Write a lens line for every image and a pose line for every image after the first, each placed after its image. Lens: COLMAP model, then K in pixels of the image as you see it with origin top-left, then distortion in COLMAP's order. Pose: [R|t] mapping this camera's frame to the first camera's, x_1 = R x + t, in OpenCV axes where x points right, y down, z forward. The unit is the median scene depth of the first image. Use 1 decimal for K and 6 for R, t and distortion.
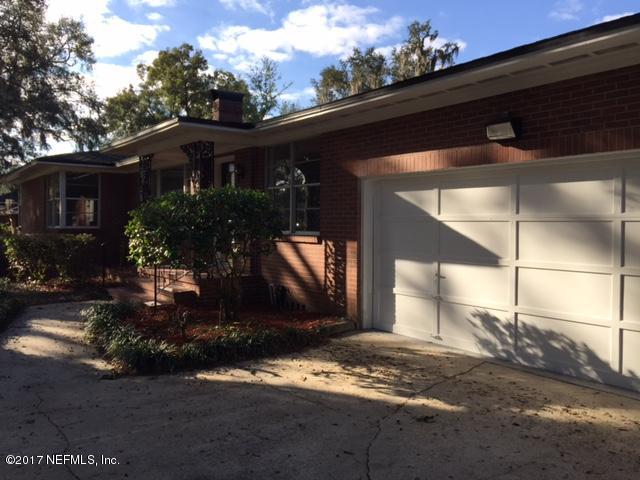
lens RADIAL K [[539.9, 0, 320.0], [0, 539.9, 240.0], [0, 0, 1]] dist [0.084856, -0.149063]
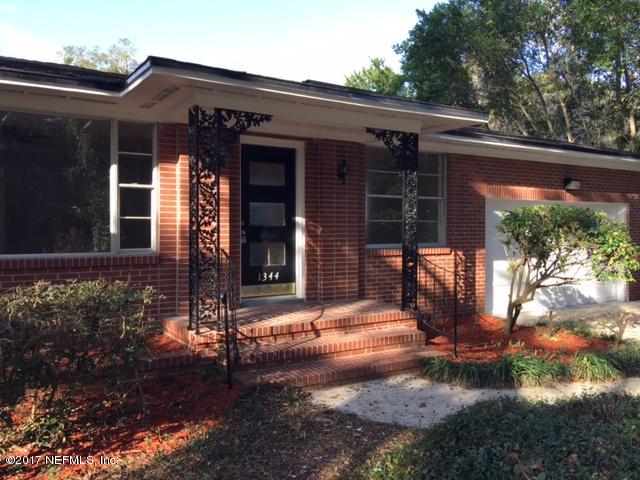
lens RADIAL K [[539.9, 0, 320.0], [0, 539.9, 240.0], [0, 0, 1]] dist [0.084856, -0.149063]
pose [[0.039054, -0.018425, 0.999067, -1.114529], [0.035623, 0.999220, 0.017035, -0.049444], [-0.998602, 0.034924, 0.039680, 1.246523]]
